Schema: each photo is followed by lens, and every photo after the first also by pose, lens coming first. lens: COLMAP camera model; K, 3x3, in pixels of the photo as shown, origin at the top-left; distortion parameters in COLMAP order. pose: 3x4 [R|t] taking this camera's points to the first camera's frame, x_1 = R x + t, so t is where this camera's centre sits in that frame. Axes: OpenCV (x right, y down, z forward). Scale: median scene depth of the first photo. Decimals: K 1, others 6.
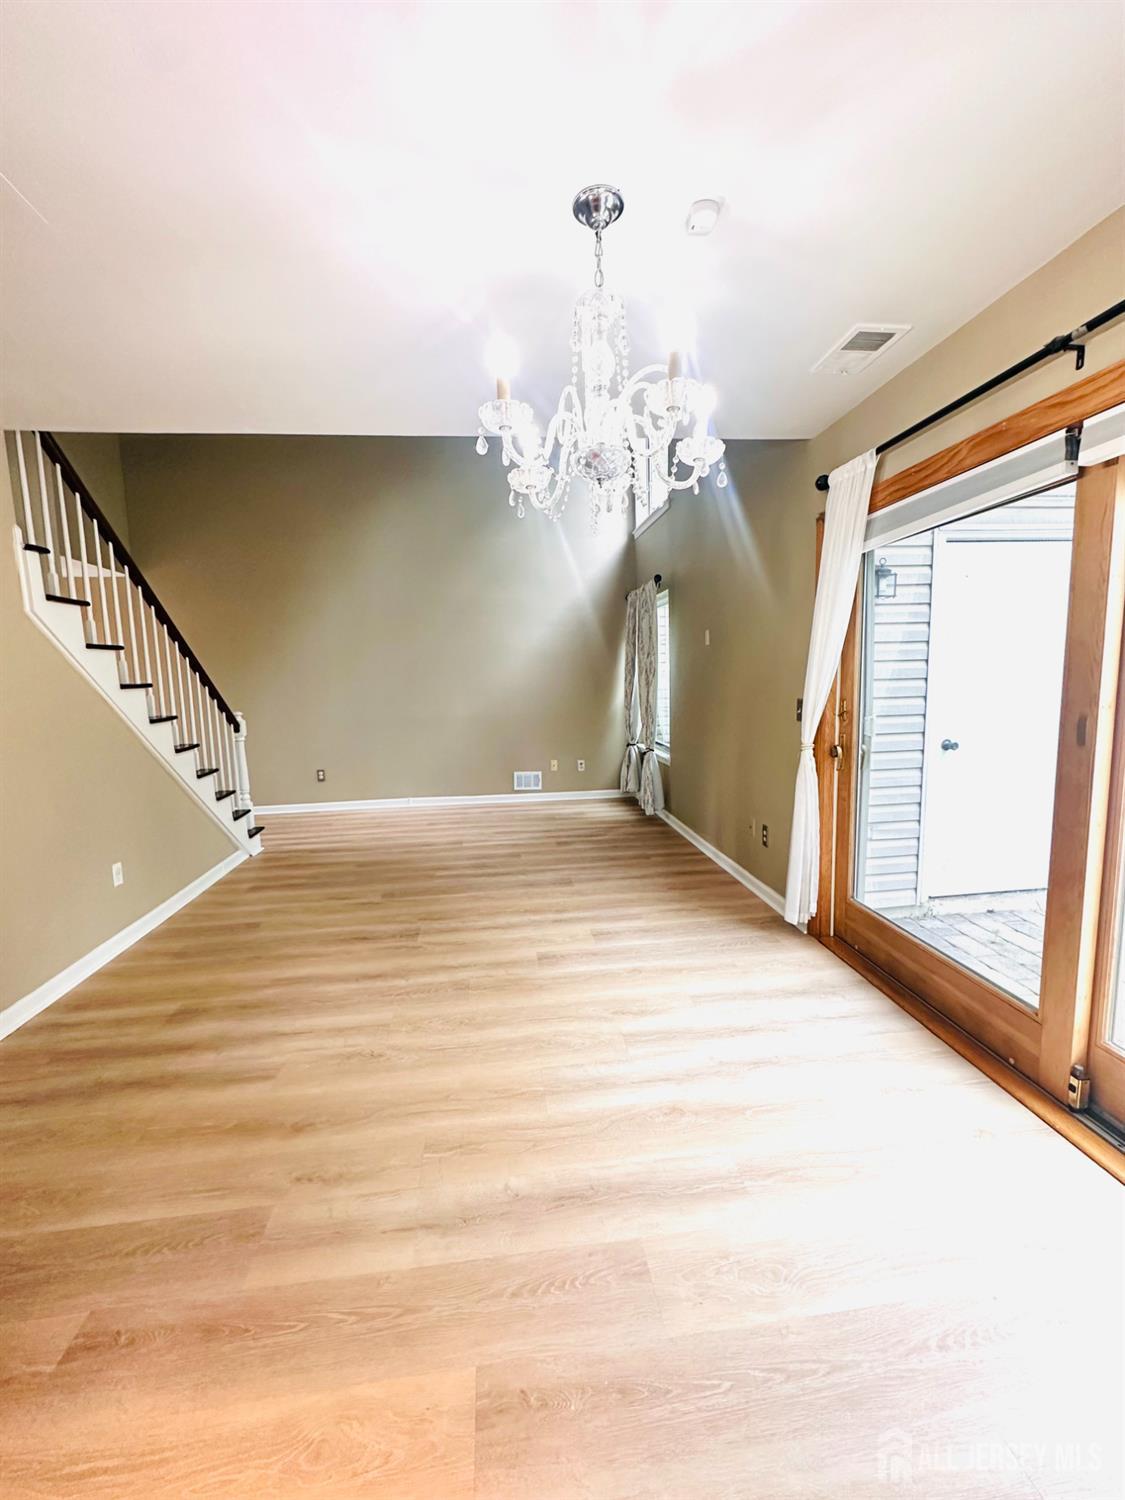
lens RADIAL K [[614.9, 0, 572.9], [0, 614.9, 750.6], [0, 0, 1]] dist [-0.005235, 0.001526]
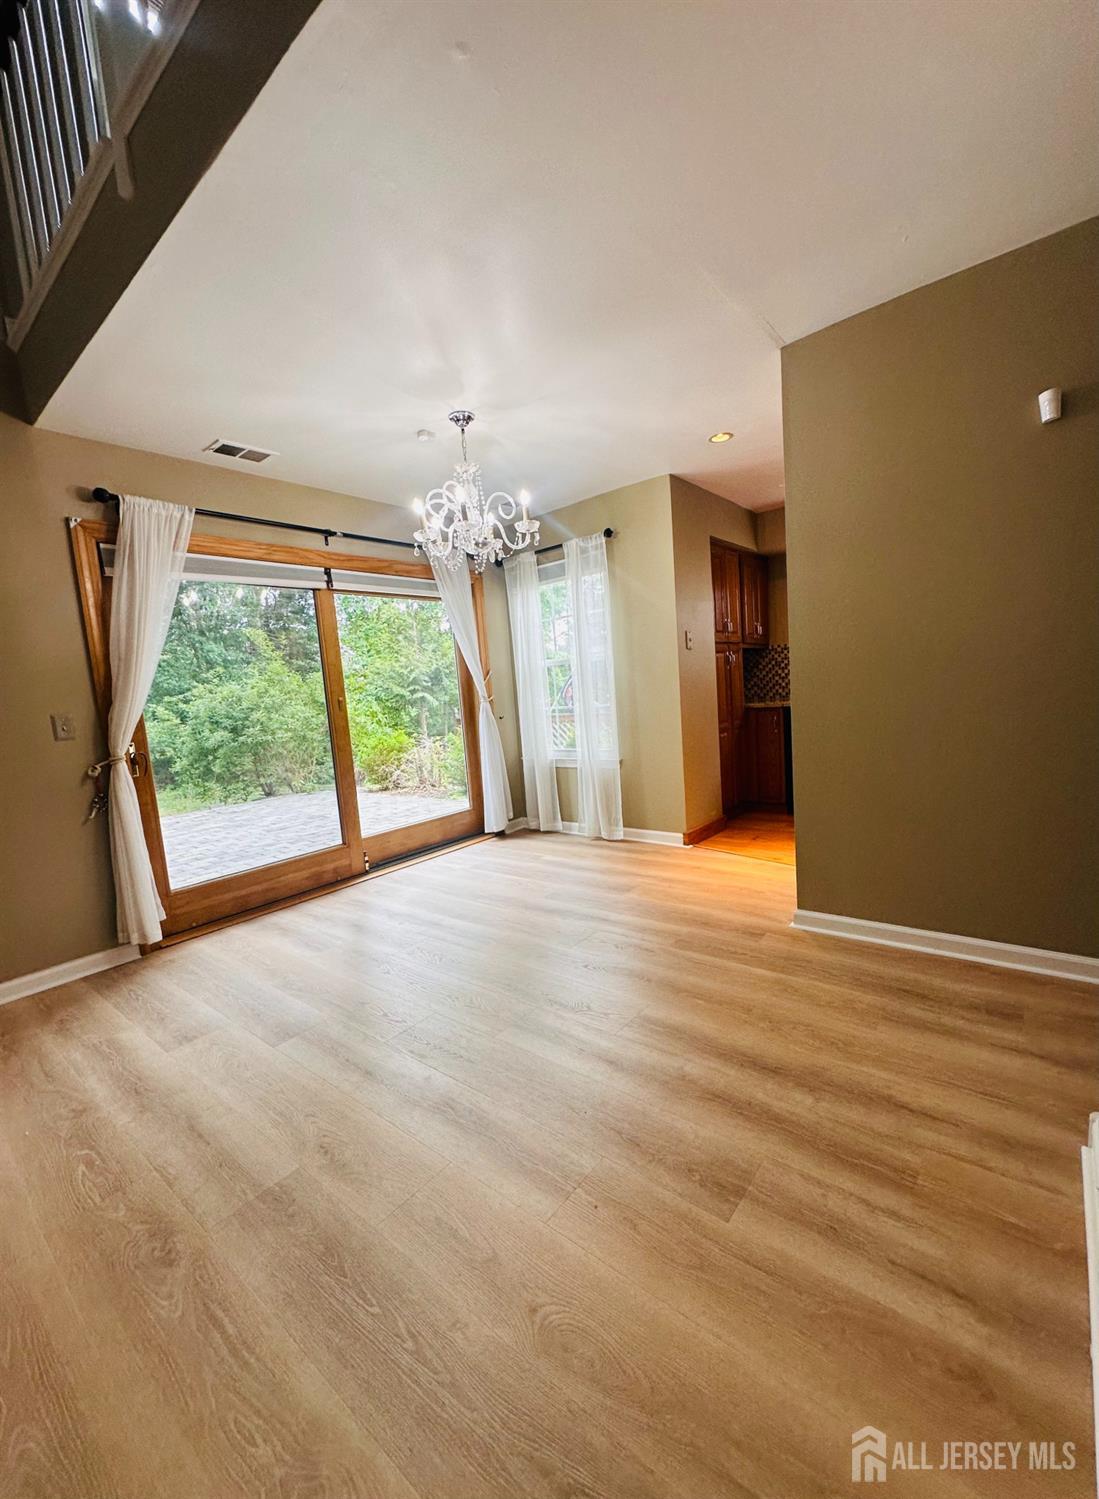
lens RADIAL K [[614.5, 0, 556.3], [0, 614.5, 758.7], [0, 0, 1]] dist [-0.005235, 0.001526]
pose [[-0.689131, -0.003292, 0.724629, -0.974542], [0.178859, 0.968277, 0.174496, -0.064719], [-0.702216, 0.249857, -0.666681, 1.443290]]
